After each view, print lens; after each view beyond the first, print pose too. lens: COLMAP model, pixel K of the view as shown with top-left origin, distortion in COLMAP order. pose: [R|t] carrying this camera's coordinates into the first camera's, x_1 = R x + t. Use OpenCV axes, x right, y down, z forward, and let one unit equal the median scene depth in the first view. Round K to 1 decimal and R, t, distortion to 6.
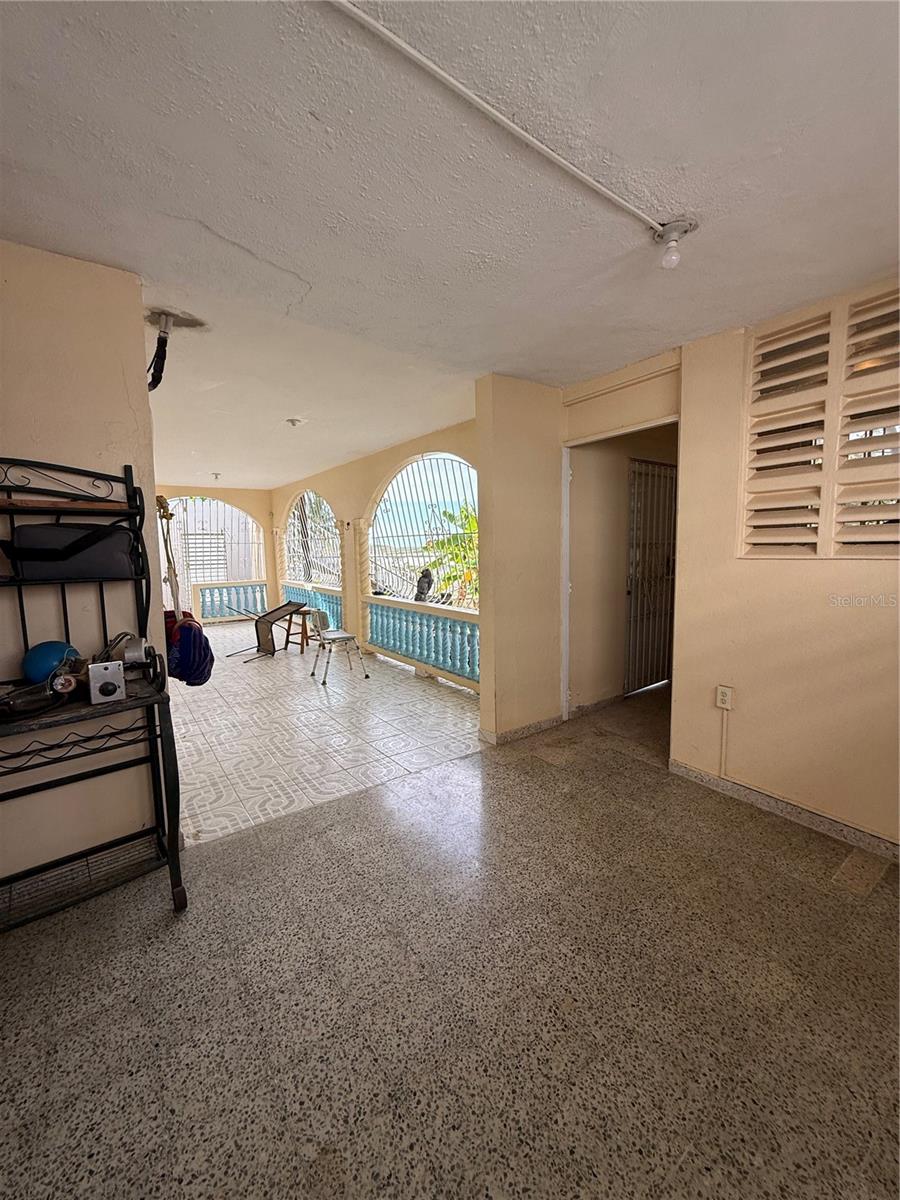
lens RADIAL K [[478.7, 0, 448.7], [0, 478.7, 595.6], [0, 0, 1]] dist [-0.001080, 0.000326]
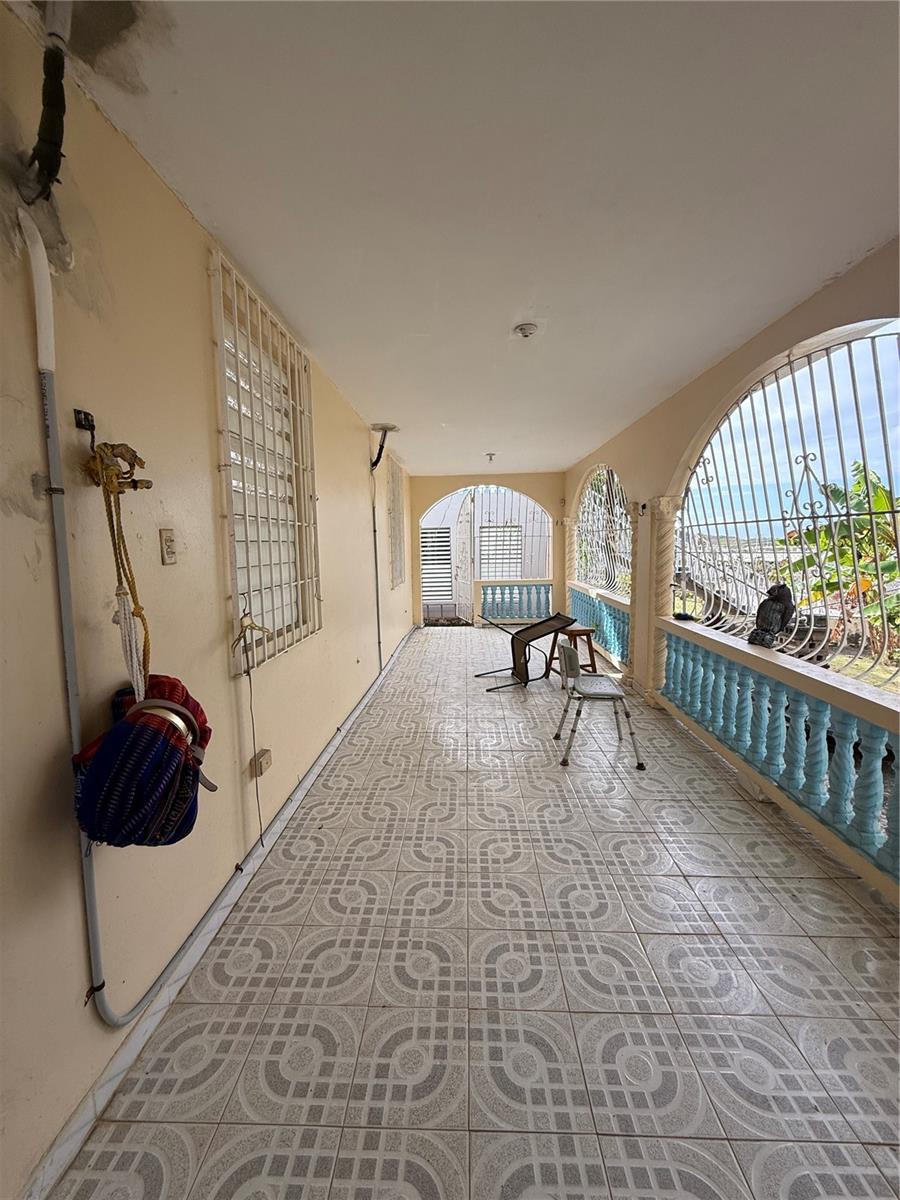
lens RADIAL K [[478.7, 0, 451.0], [0, 478.7, 595.7], [0, 0, 1]] dist [-0.001080, 0.000326]
pose [[0.792355, 0.069486, -0.606090, -0.012609], [-0.059253, 0.997561, 0.036904, -0.036567], [0.607176, 0.006671, 0.794540, 0.322235]]
